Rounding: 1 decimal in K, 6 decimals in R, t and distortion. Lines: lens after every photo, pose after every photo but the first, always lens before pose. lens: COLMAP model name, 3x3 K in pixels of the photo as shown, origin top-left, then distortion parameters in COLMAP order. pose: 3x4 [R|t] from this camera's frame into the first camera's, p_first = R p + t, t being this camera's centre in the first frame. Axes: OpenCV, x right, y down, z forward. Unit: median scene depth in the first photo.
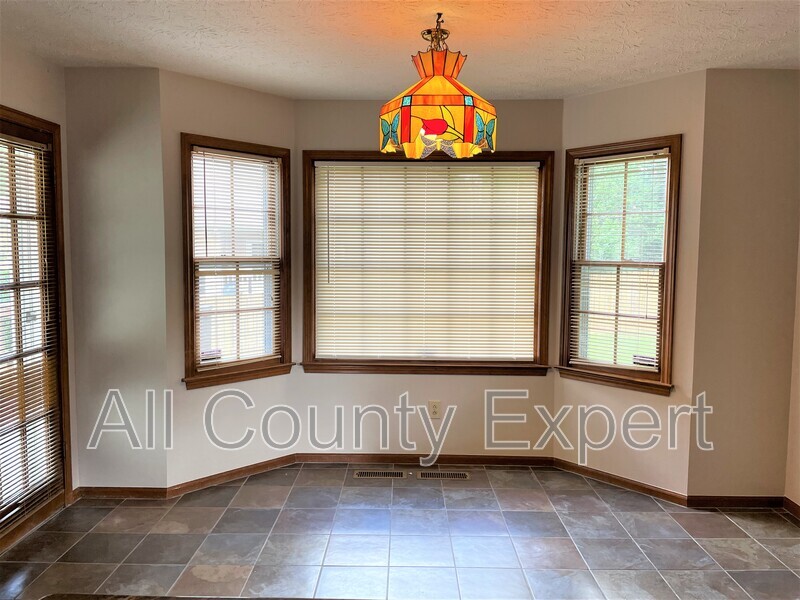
lens RADIAL K [[602.5, 0, 395.7], [0, 602.5, 298.2], [0, 0, 1]] dist [0.044533, -0.032251]
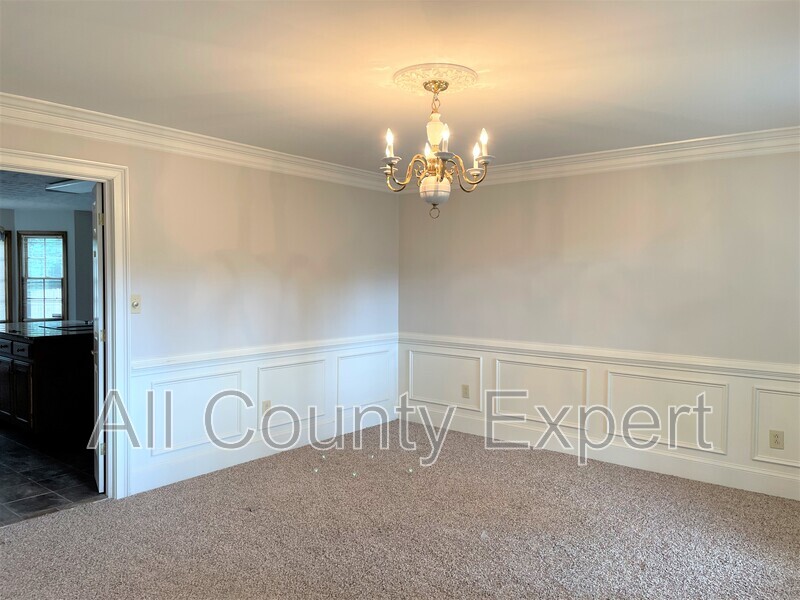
lens RADIAL K [[602.5, 0, 396.0], [0, 602.5, 301.4], [0, 0, 1]] dist [0.044533, -0.032251]
pose [[0.610162, -0.026775, 0.791824, -0.717216], [0.066176, 0.997659, -0.017258, 0.172312], [-0.789508, 0.062930, 0.610505, -1.627087]]
